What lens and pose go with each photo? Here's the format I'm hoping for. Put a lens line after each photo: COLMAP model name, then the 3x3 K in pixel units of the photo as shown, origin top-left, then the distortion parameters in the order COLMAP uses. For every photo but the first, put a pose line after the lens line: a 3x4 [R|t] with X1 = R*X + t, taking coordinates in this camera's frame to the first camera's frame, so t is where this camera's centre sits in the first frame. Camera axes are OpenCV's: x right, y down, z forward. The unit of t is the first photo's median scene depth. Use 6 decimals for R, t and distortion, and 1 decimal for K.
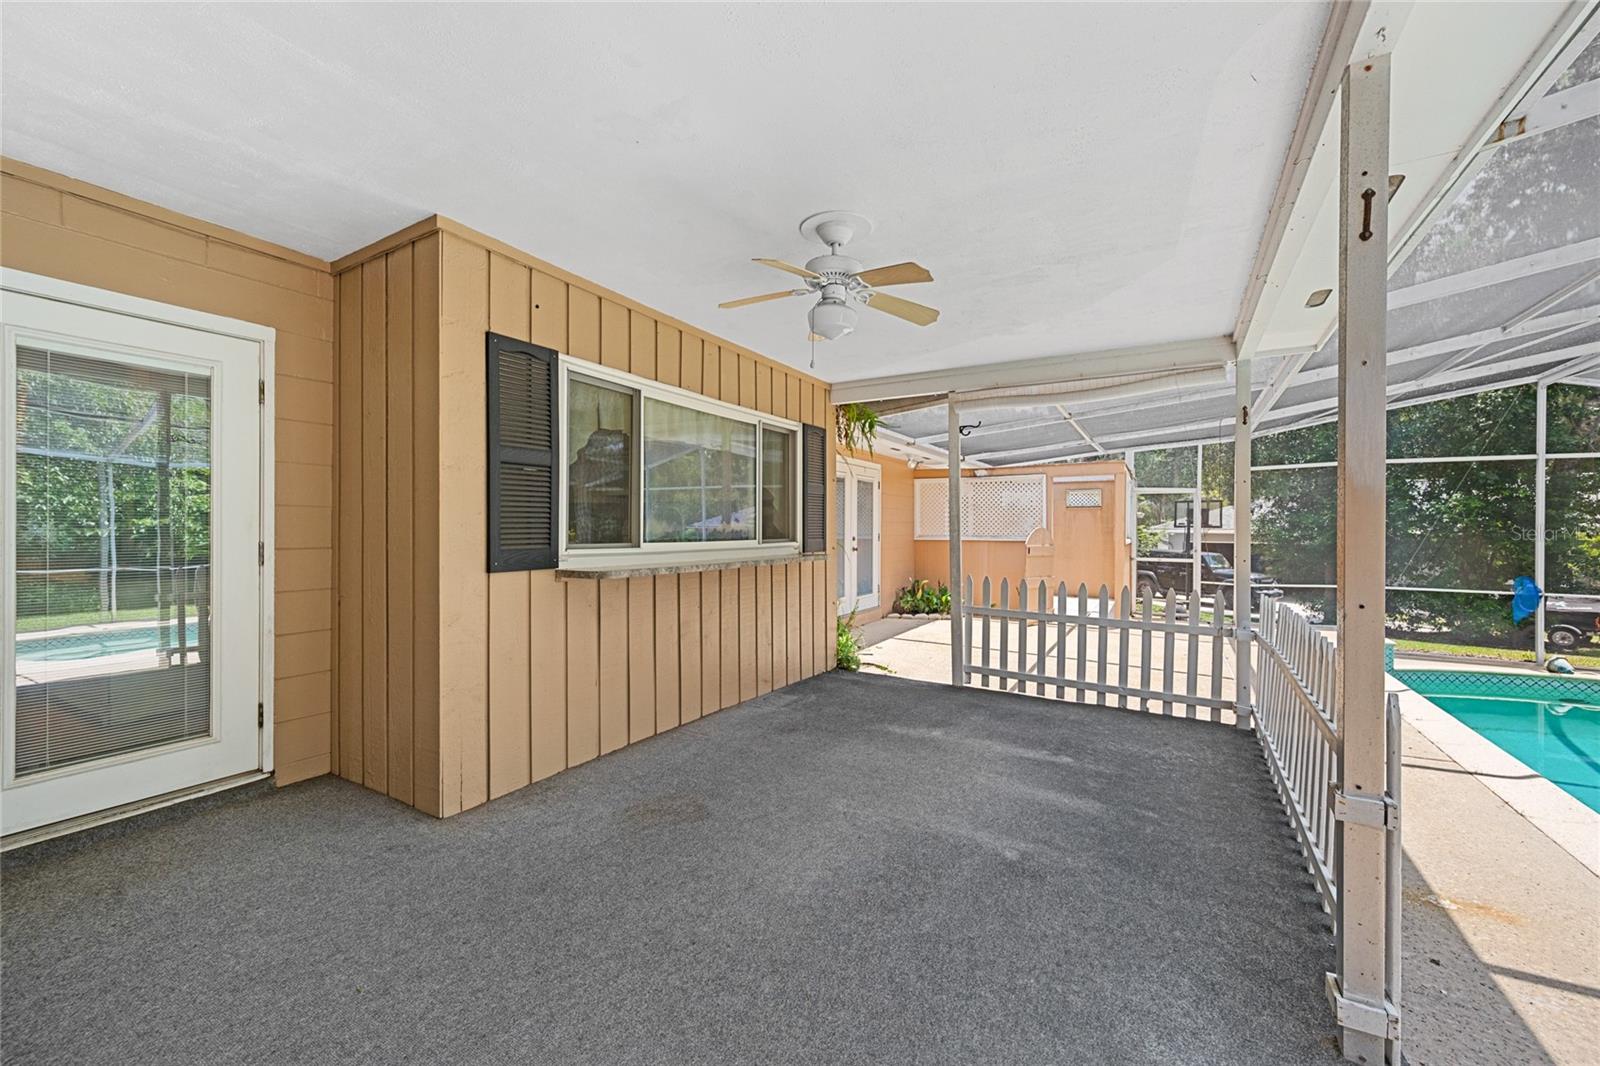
lens RADIAL K [[633.8, 0, 836.1], [0, 633.8, 523.4], [0, 0, 1]] dist [0.001756, 0.000054]
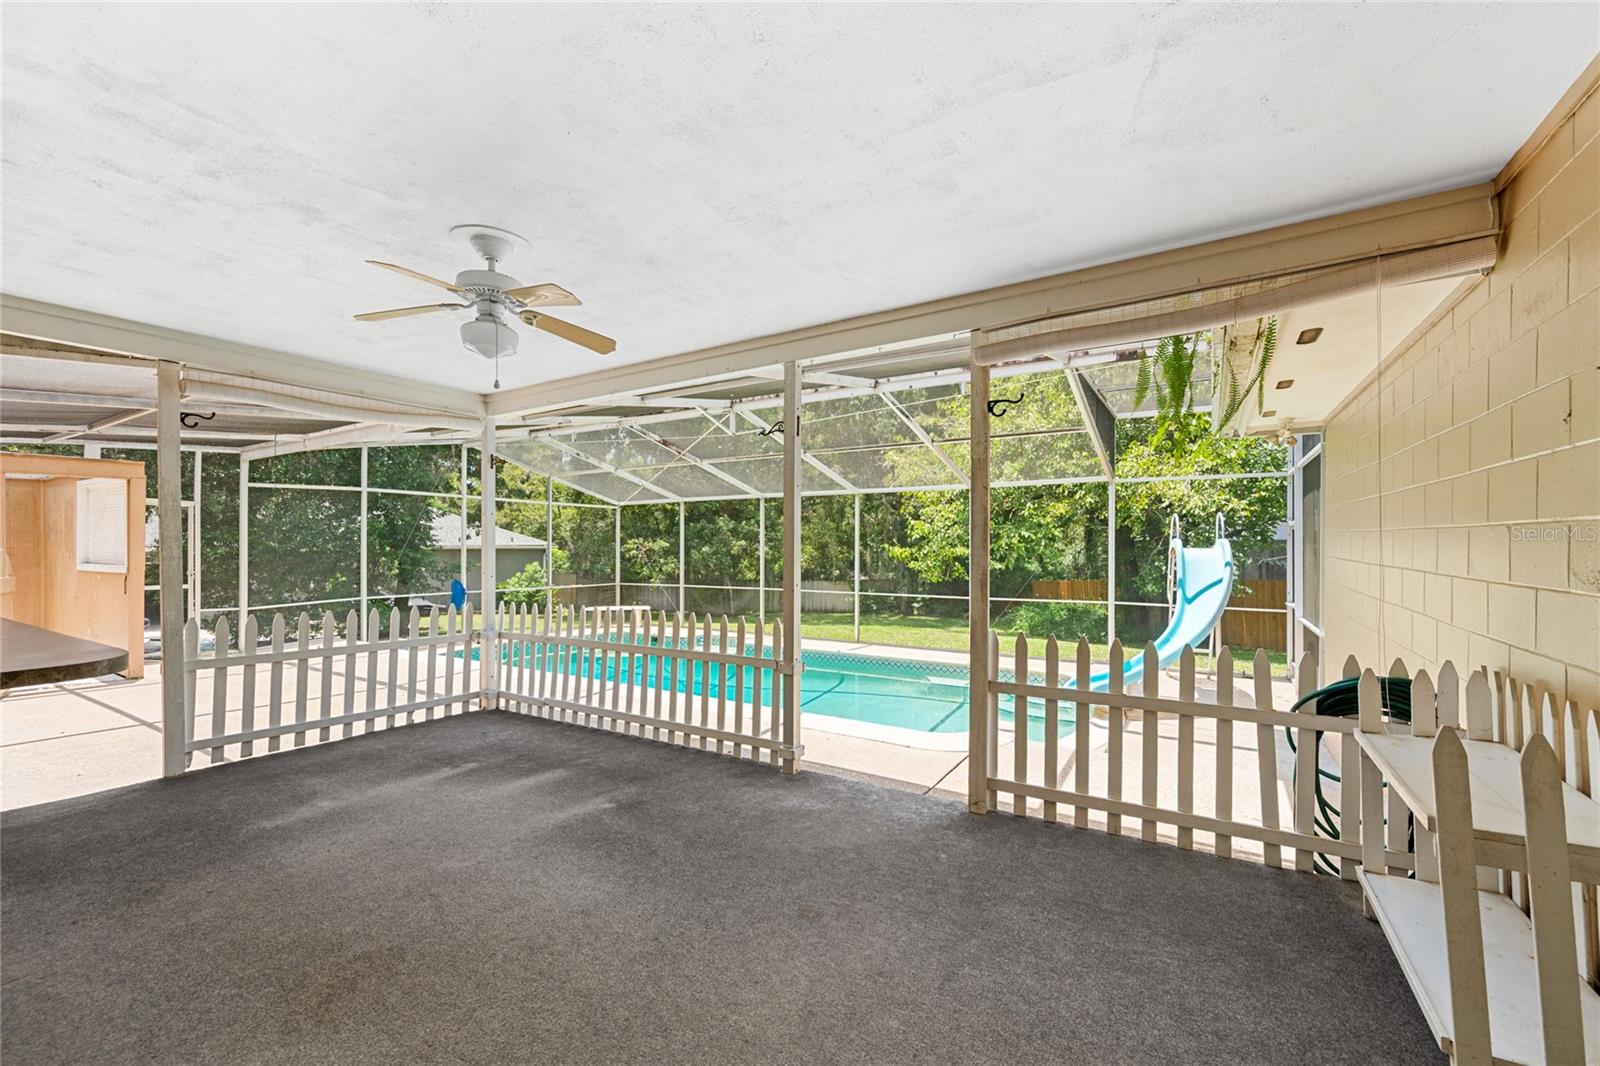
lens RADIAL K [[633.8, 0, 795.0], [0, 633.8, 536.1], [0, 0, 1]] dist [0.001756, 0.000054]
pose [[0.062061, 0.012490, 0.997994, -0.697220], [-0.006951, 0.999903, -0.012082, -0.016336], [-0.998048, -0.006187, 0.062142, 0.364987]]
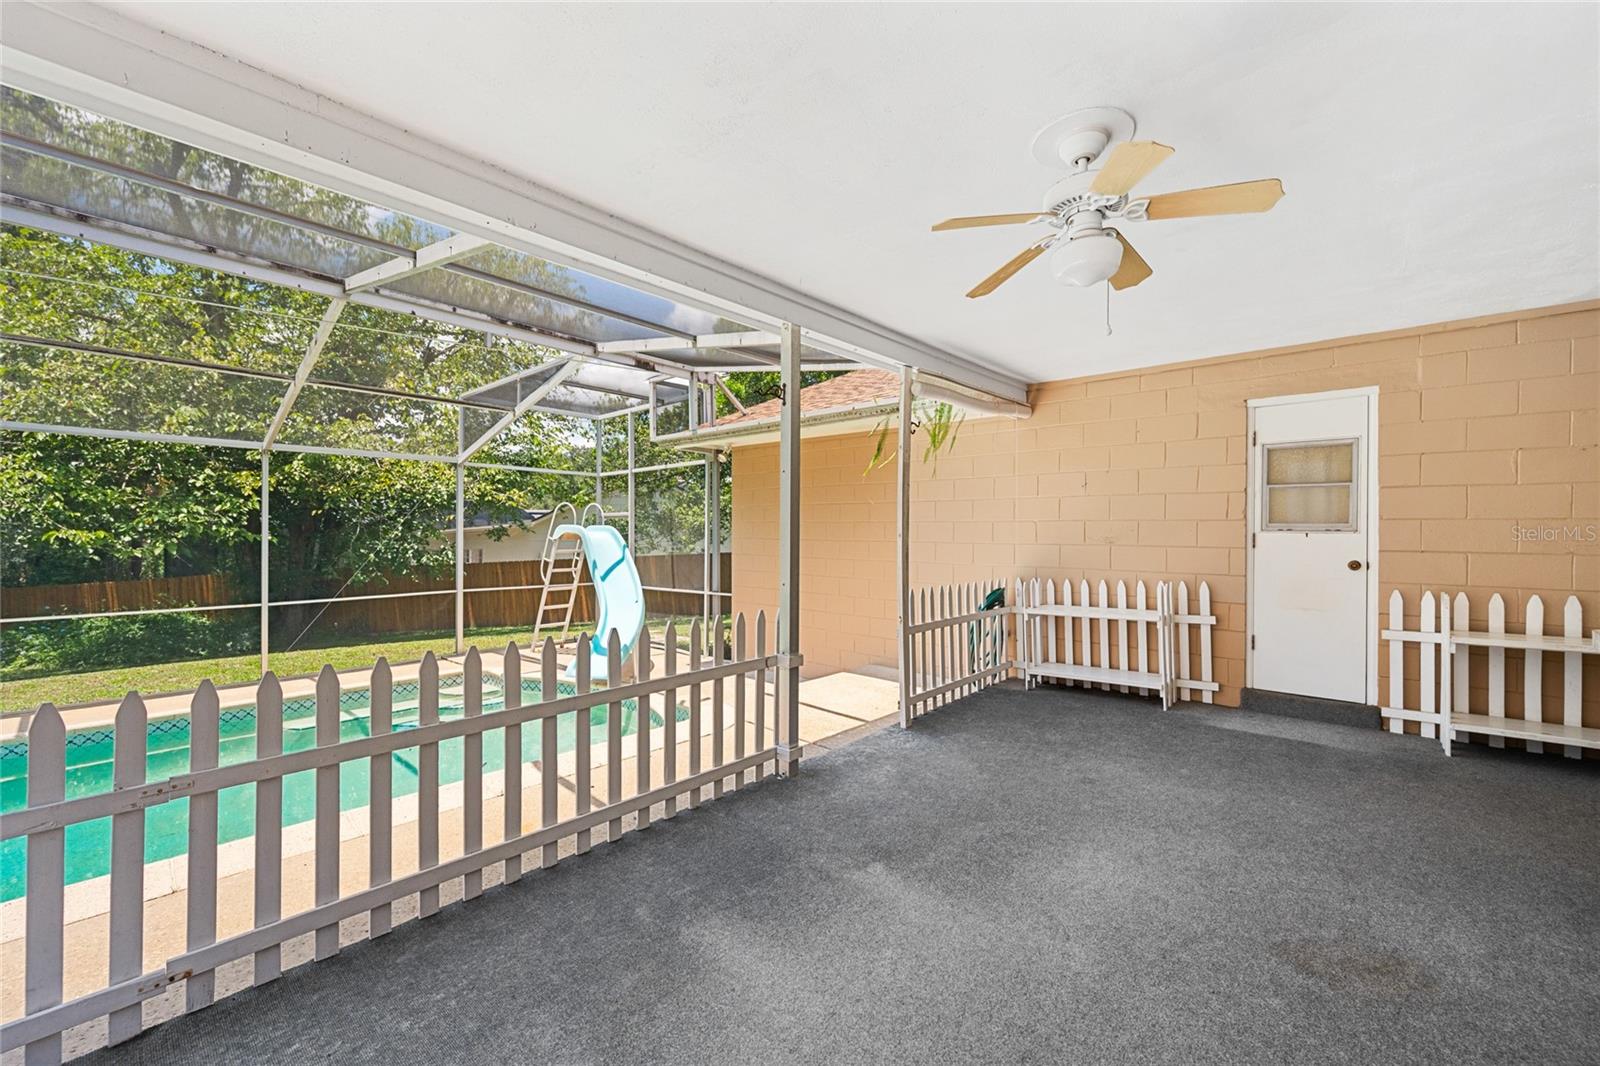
lens RADIAL K [[633.8, 0, 809.5], [0, 633.8, 531.4], [0, 0, 1]] dist [0.001756, 0.000054]
pose [[-0.968439, 0.002255, 0.249239, 0.088491], [-0.000477, 0.999940, -0.010901, 0.006271], [-0.249249, -0.010676, -0.968381, 1.357408]]
